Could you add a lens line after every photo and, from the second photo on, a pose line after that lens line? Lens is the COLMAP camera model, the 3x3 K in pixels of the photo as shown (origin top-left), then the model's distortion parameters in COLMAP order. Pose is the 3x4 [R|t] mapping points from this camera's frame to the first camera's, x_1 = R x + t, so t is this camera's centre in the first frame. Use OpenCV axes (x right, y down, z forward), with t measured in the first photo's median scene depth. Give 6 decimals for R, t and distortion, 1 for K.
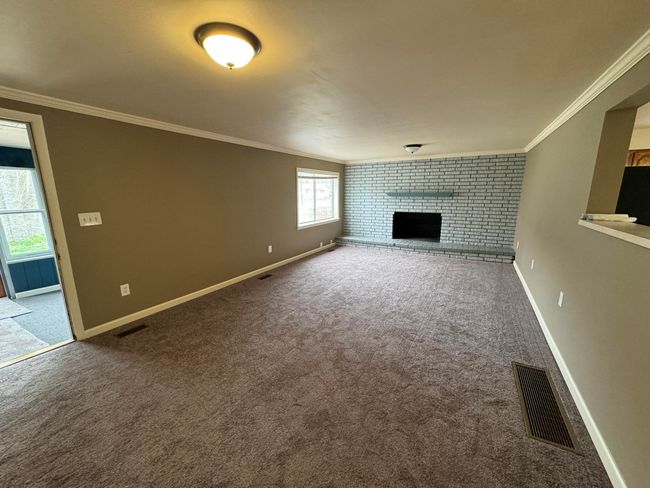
lens RADIAL K [[259.9, 0, 326.6], [0, 259.9, 243.4], [0, 0, 1]] dist [-0.005433, 0.001098]
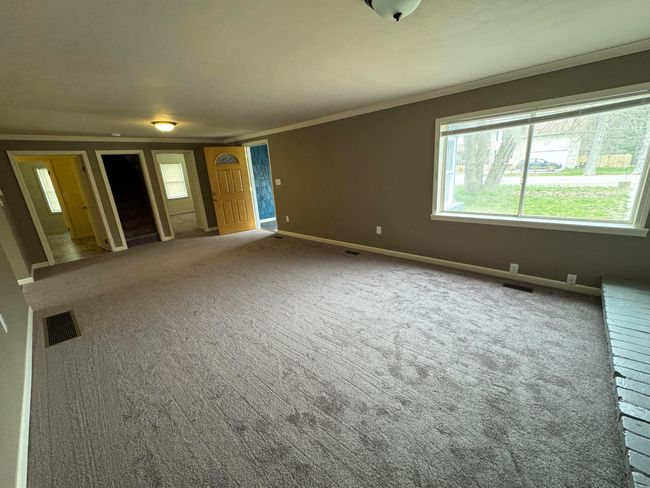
lens RADIAL K [[259.9, 0, 326.6], [0, 259.9, 243.4], [0, 0, 1]] dist [-0.005433, 0.001098]
pose [[-0.217476, 0.289183, -0.932243, 0.512182], [-0.129657, 0.938080, 0.321240, -0.153651], [0.967416, 0.190734, -0.166515, 0.777450]]
